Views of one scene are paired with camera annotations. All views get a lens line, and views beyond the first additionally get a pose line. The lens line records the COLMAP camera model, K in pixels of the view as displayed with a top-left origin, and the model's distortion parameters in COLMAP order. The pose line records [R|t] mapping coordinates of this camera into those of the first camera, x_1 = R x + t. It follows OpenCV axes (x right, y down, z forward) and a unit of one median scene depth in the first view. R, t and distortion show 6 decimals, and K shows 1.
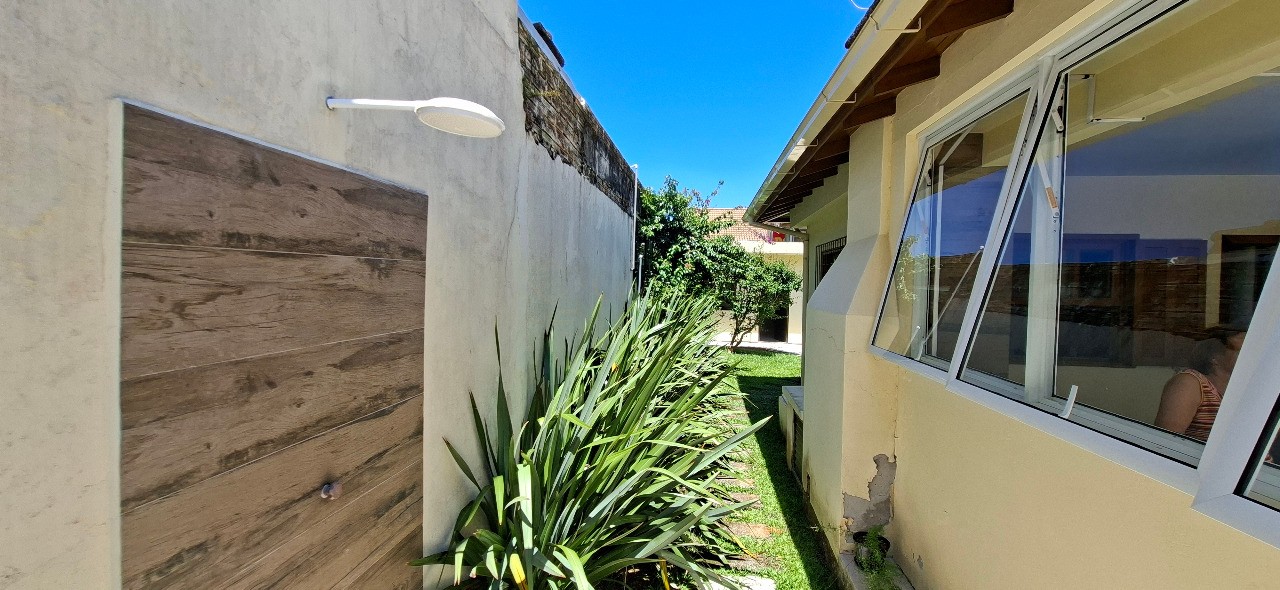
lens RADIAL K [[512.1, 0, 641.5], [0, 512.1, 296.4], [0, 0, 1]] dist [0.000283, -0.000033]
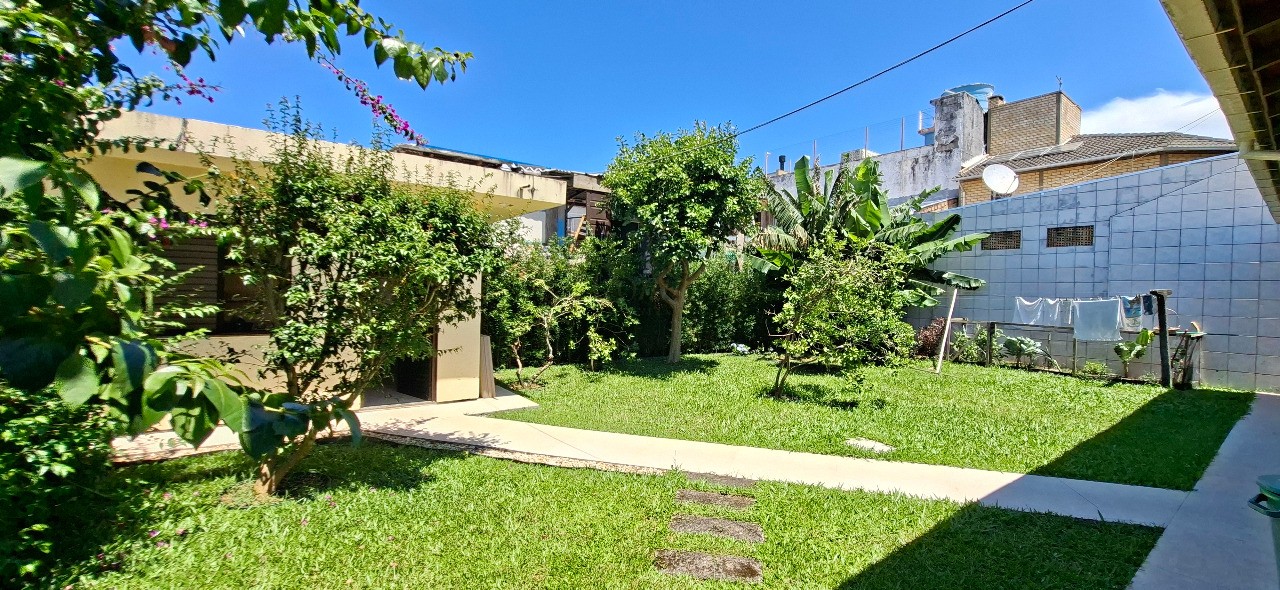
lens RADIAL K [[512.1, 0, 643.0], [0, 512.1, 296.2], [0, 0, 1]] dist [0.000283, -0.000033]
pose [[0.718112, -0.002525, 0.695923, 0.131315], [-0.000302, 0.999992, 0.003939, 0.001110], [-0.695927, -0.003039, 0.718106, 0.669064]]
